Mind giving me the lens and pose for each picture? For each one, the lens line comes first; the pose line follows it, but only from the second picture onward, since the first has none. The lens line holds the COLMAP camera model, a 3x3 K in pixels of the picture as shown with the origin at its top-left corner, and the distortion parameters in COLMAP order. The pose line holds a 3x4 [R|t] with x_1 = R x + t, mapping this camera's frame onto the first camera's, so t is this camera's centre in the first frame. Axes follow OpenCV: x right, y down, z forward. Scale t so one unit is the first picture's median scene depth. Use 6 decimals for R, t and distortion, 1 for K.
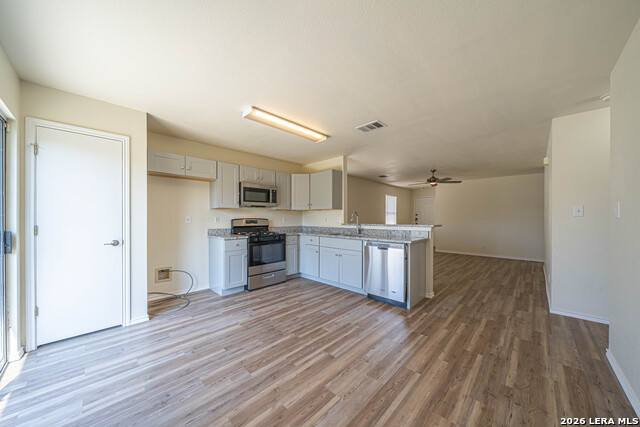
lens RADIAL K [[219.2, 0, 320.3], [0, 219.2, 216.9], [0, 0, 1]] dist [-0.002788, -0.000088]
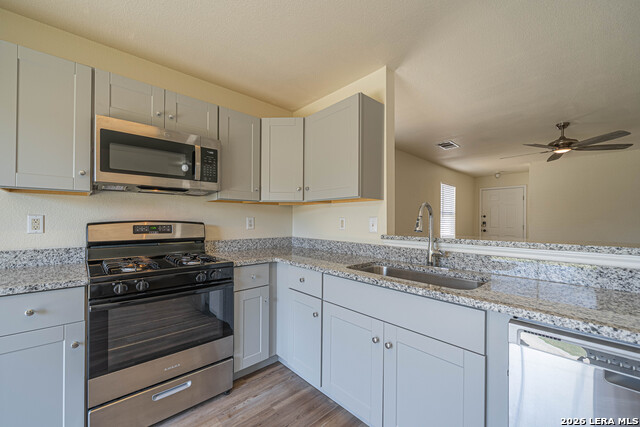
lens RADIAL K [[257.4, 0, 322.5], [0, 257.4, 218.1], [0, 0, 1]] dist [0.002995, 0.000079]
pose [[0.998814, 0.006822, -0.048218, 0.013548], [-0.006960, 0.999972, -0.002677, 0.001728], [0.048199, 0.003009, 0.998833, 0.534209]]
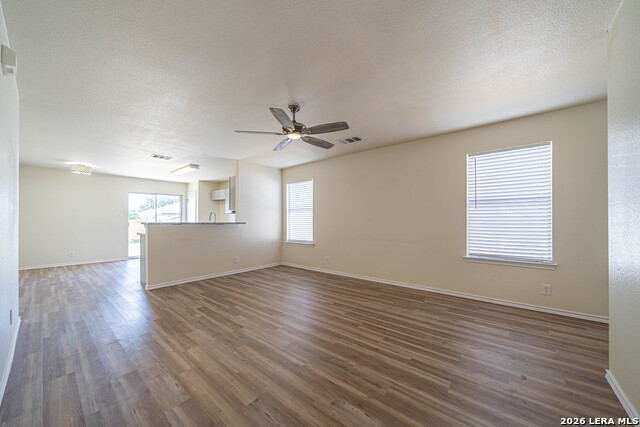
lens RADIAL K [[232.5, 0, 318.2], [0, 232.5, 219.3], [0, 0, 1]] dist [-0.003148, -0.000036]
pose [[0.082790, -0.015990, -0.996439, 1.360483], [-0.000848, 0.999870, -0.016115, 0.035368], [0.996567, 0.002179, 0.082766, 1.381737]]
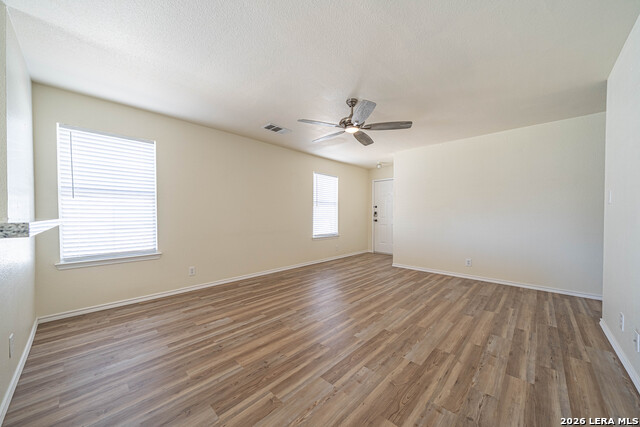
lens RADIAL K [[232.5, 0, 316.2], [0, 232.5, 214.4], [0, 0, 1]] dist [-0.003148, -0.000036]
pose [[0.999881, -0.006242, 0.014134, 0.579583], [0.006241, 0.999981, 0.000105, 0.028906], [-0.014134, -0.000017, 0.999900, 0.693901]]
